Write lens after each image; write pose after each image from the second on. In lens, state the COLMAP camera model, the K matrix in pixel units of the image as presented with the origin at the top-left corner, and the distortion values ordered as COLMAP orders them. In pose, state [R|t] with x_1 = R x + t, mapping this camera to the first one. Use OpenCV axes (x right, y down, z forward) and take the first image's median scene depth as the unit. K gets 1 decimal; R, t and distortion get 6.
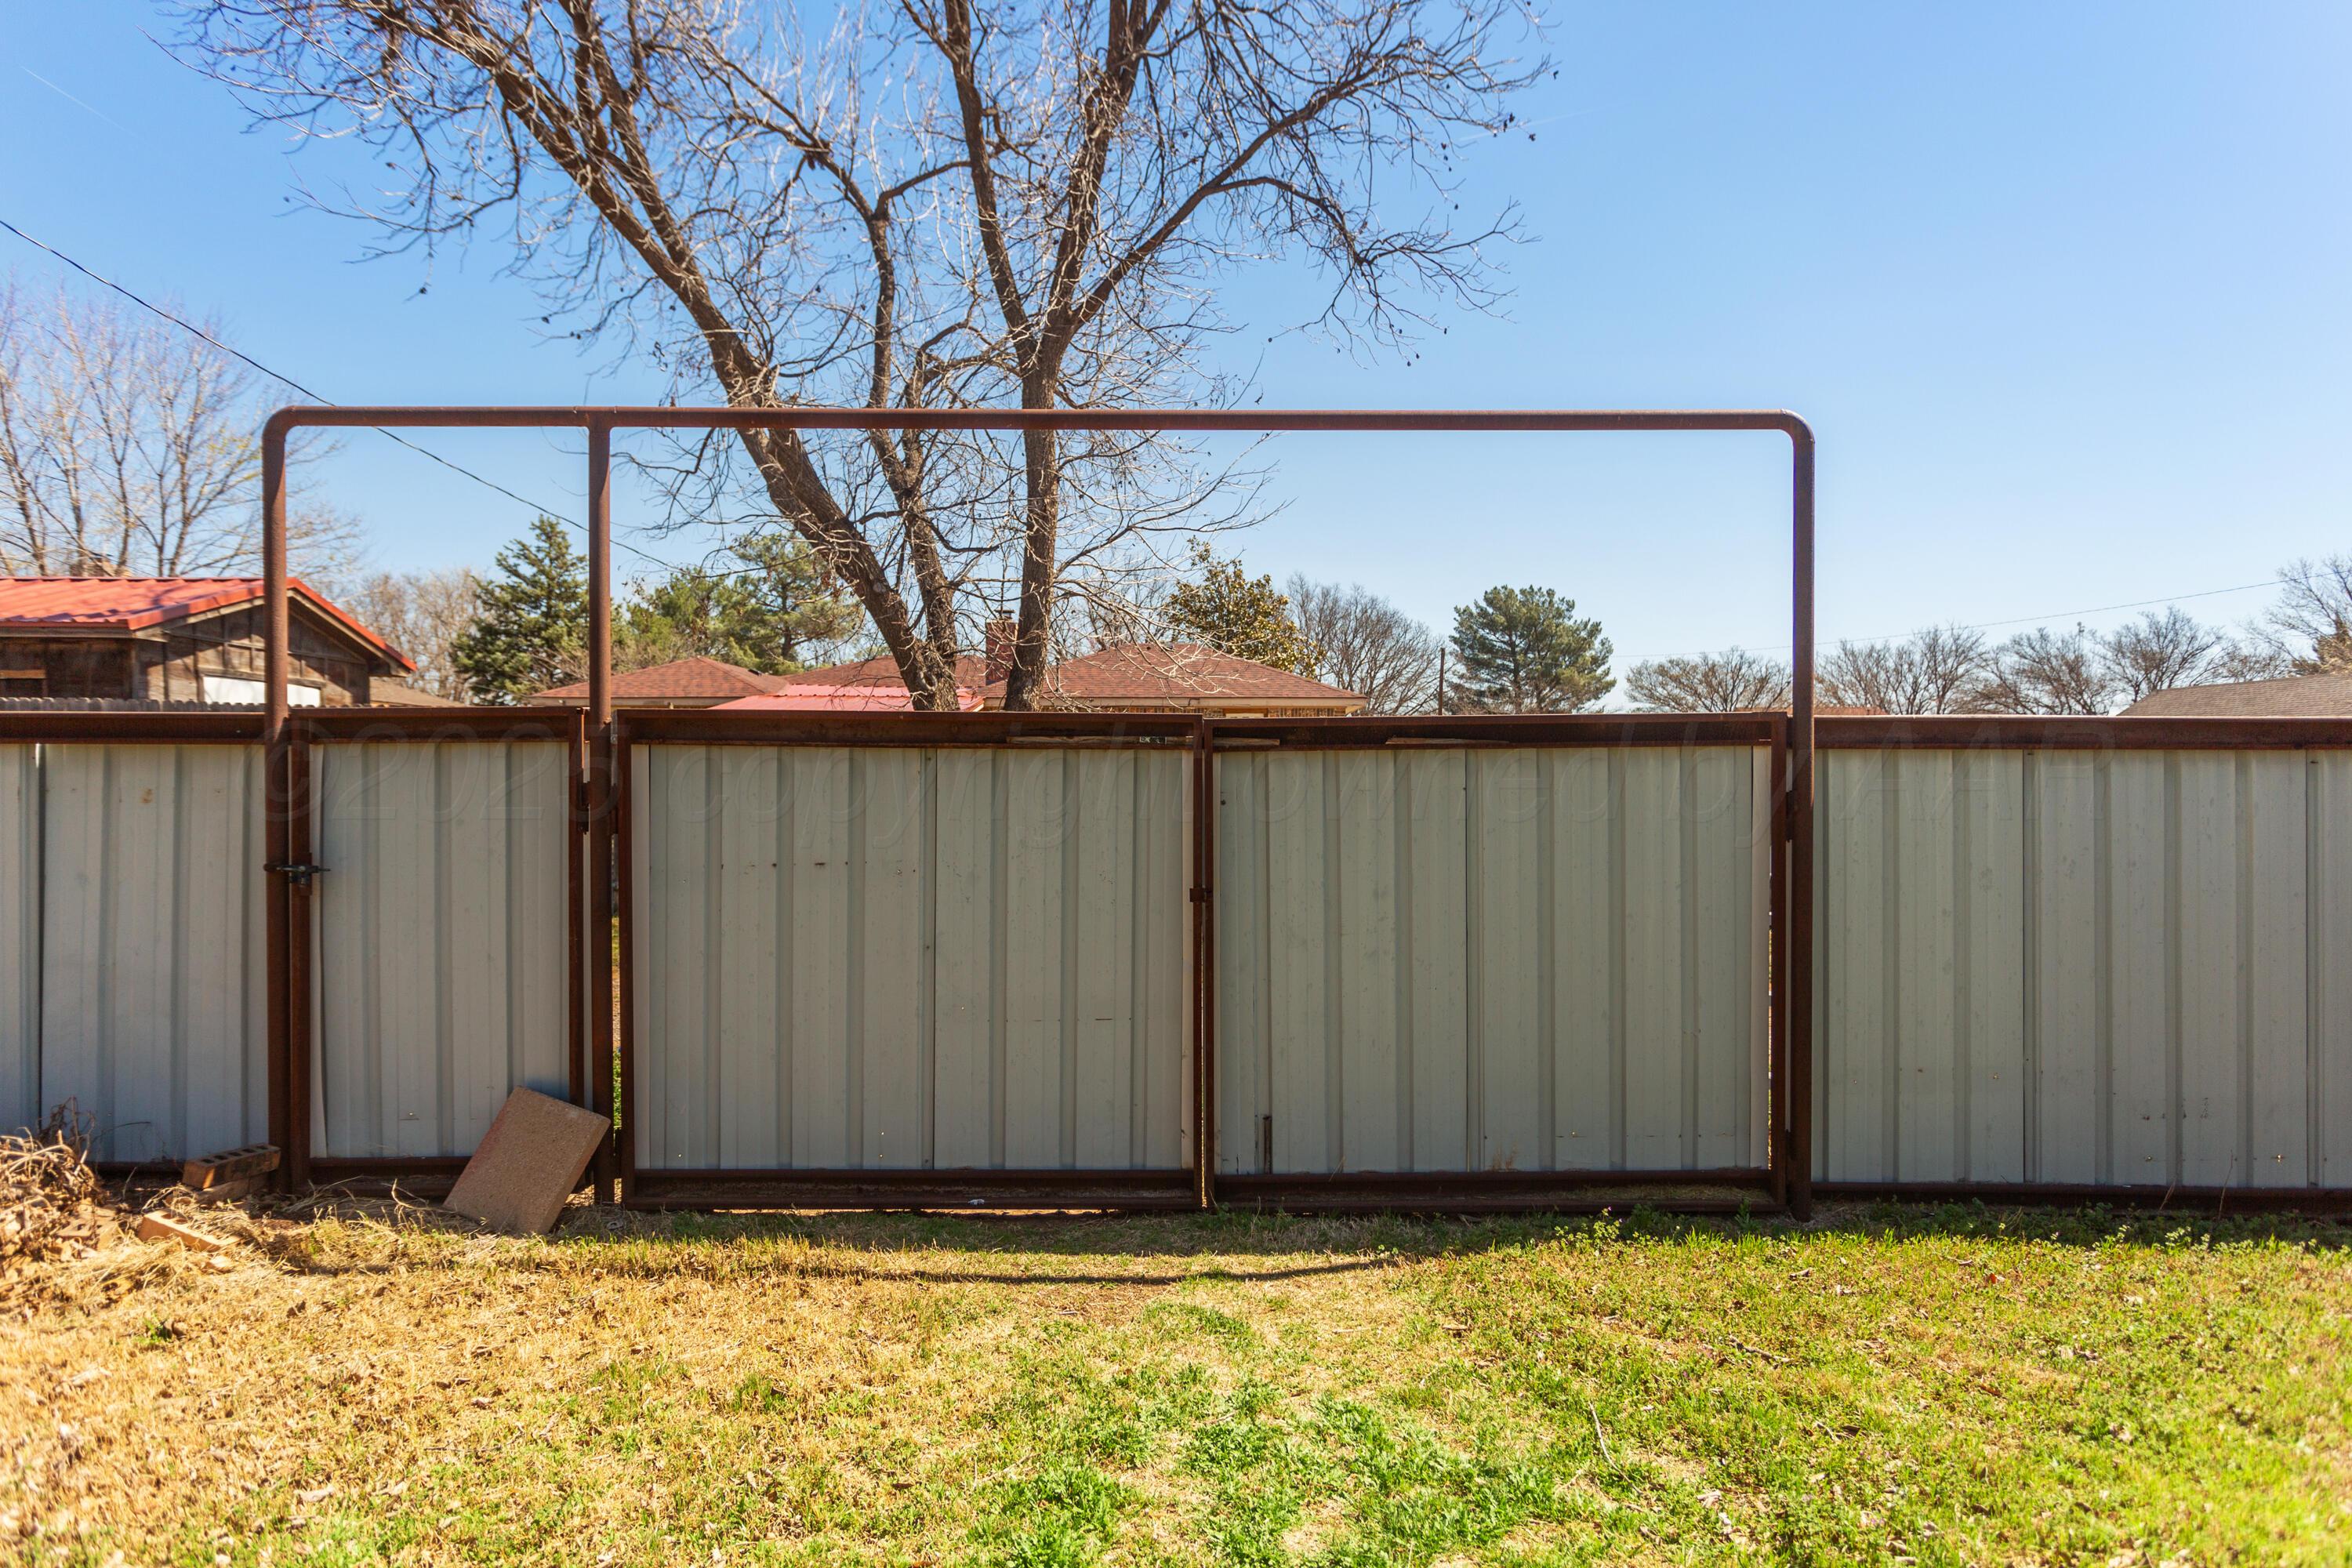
lens RADIAL K [[1365.1, 0, 1176.0], [0, 1365.1, 784.0], [0, 0, 1]] dist [-0.040825, -0.000212]
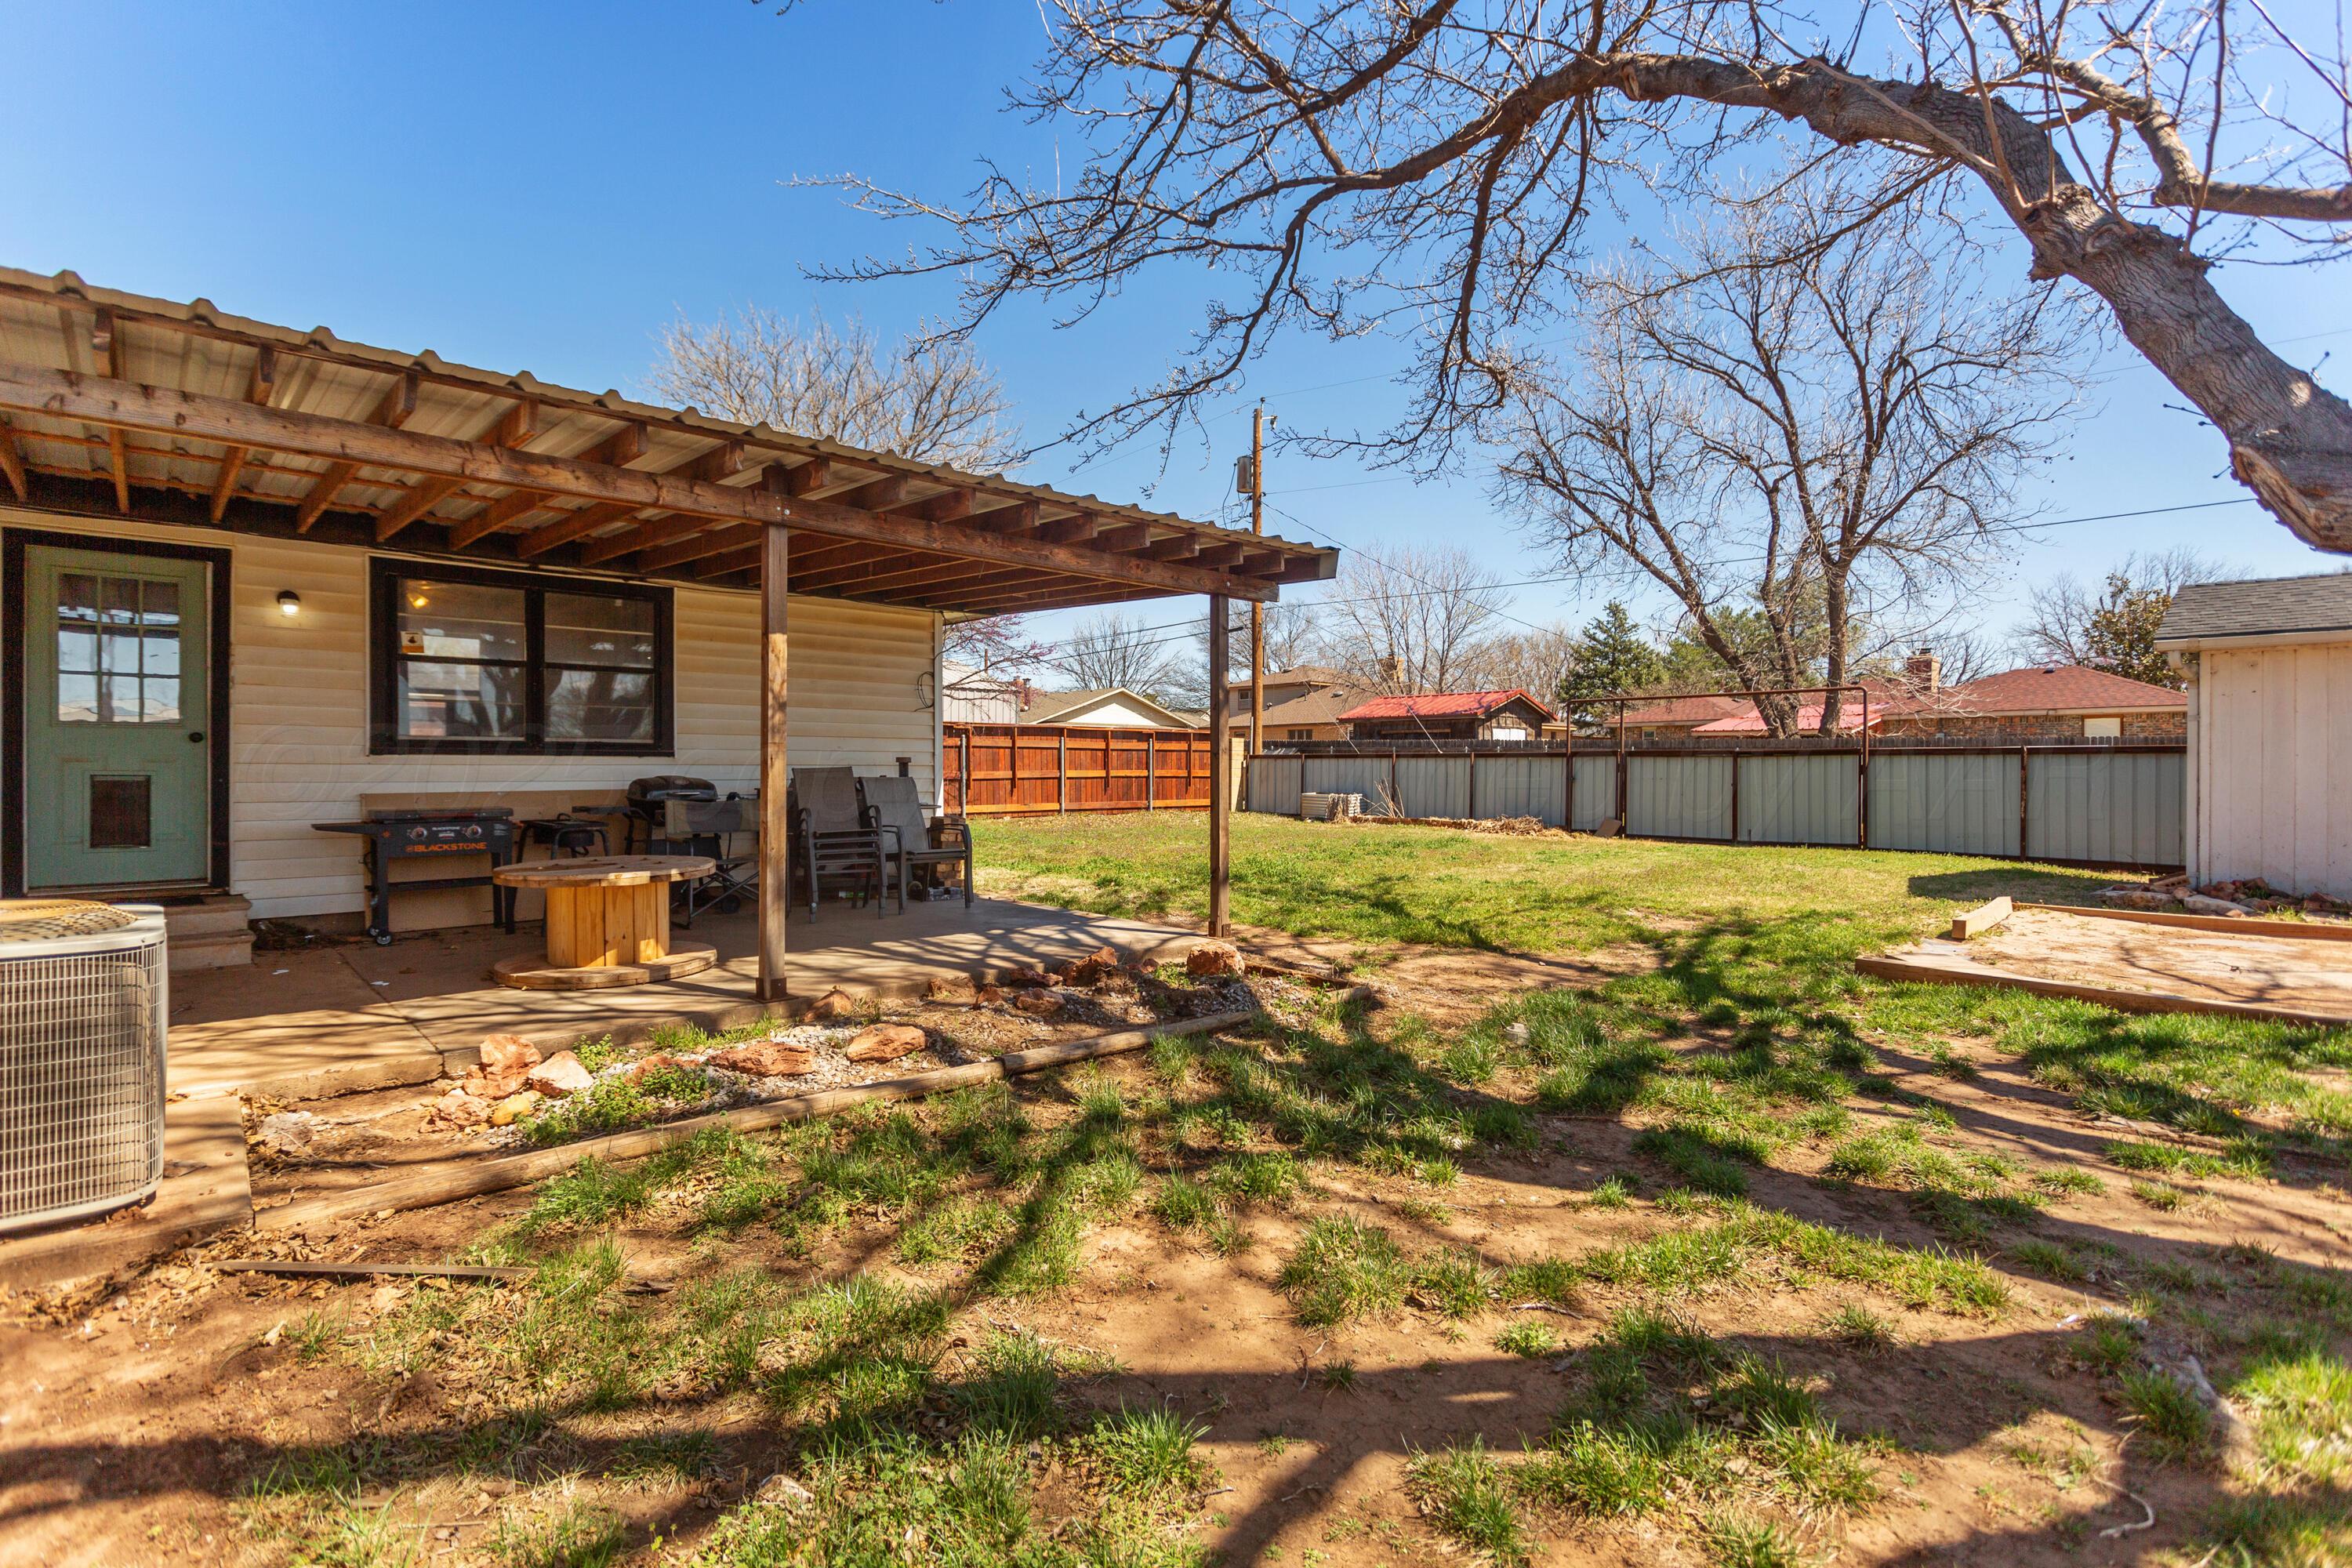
lens RADIAL K [[1094.0, 0, 1170.3], [0, 1094.0, 803.3], [0, 0, 1]] dist [0.001021, 0.000984]
pose [[0.683849, 0.025310, -0.729185, 0.066038], [-0.002189, 0.999465, 0.032639, 0.000776], [0.729620, -0.020724, 0.683538, -0.142618]]
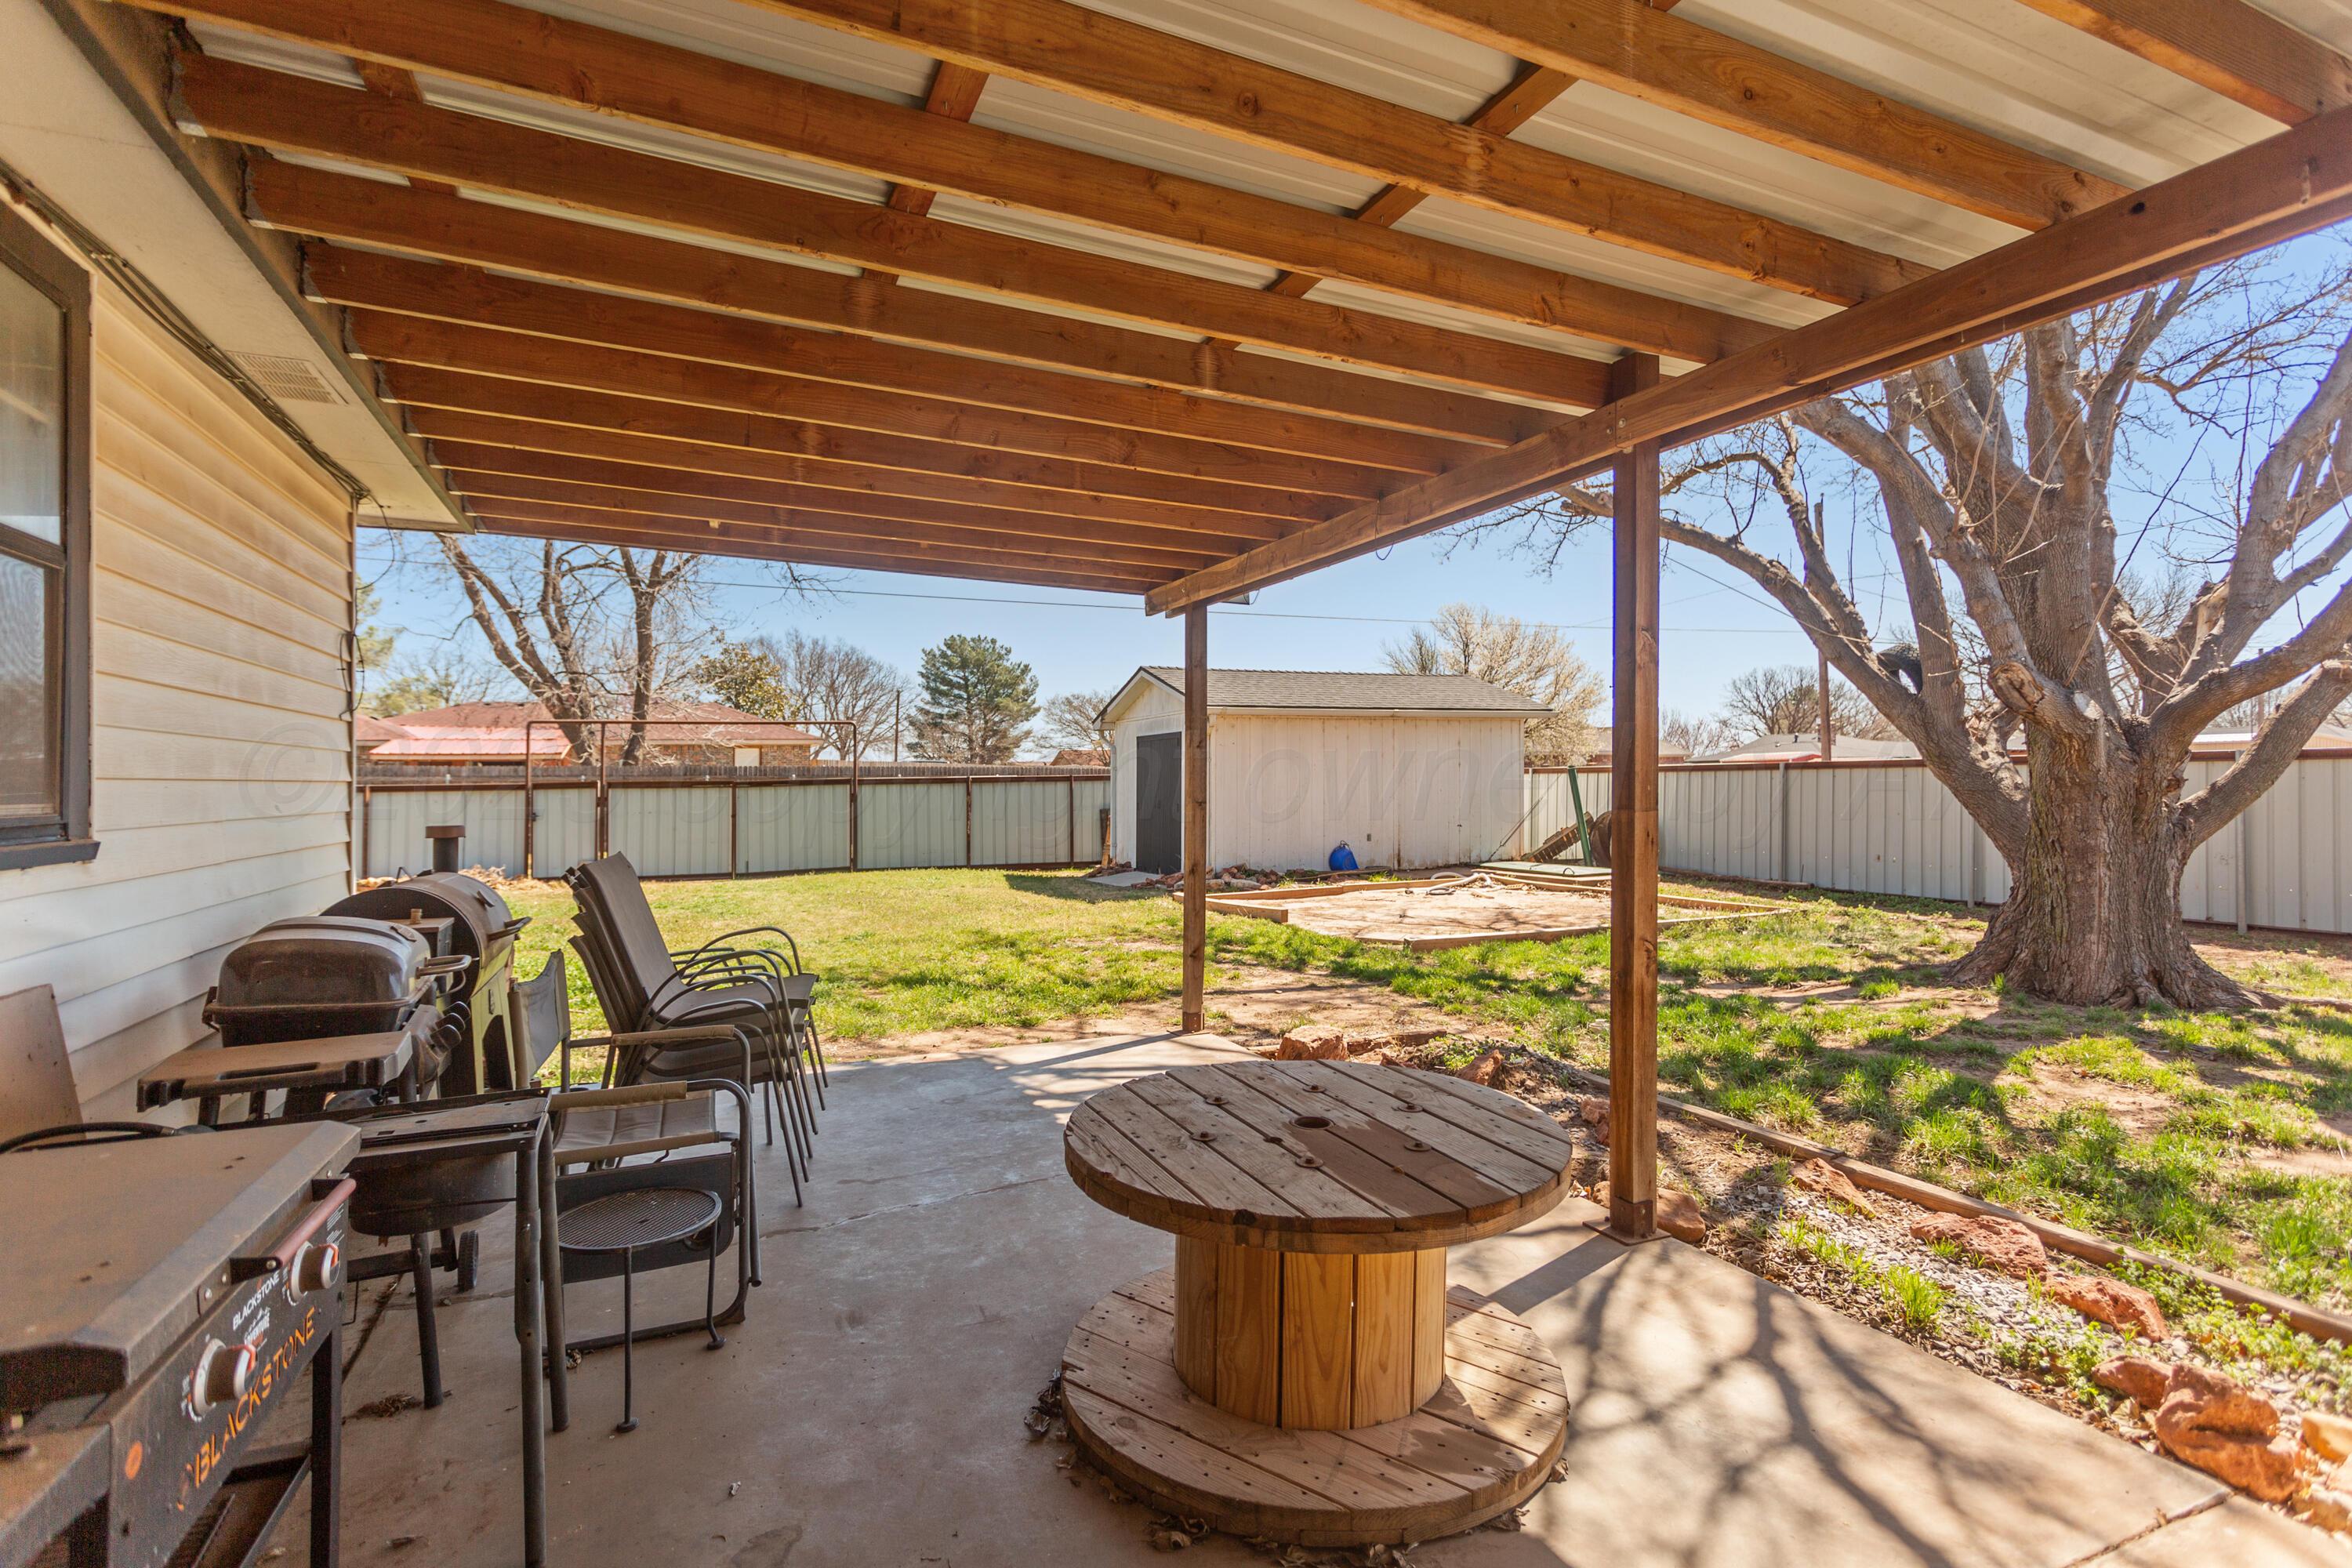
lens RADIAL K [[1135.6, 0, 1174.3], [0, 1135.6, 797.3], [0, 0, 1]] dist [0.002722, 0.001608]
pose [[0.919458, -0.020166, 0.392670, -0.005284], [0.015427, 0.999765, 0.015221, -0.001160], [-0.392885, -0.007938, 0.919553, -0.146705]]
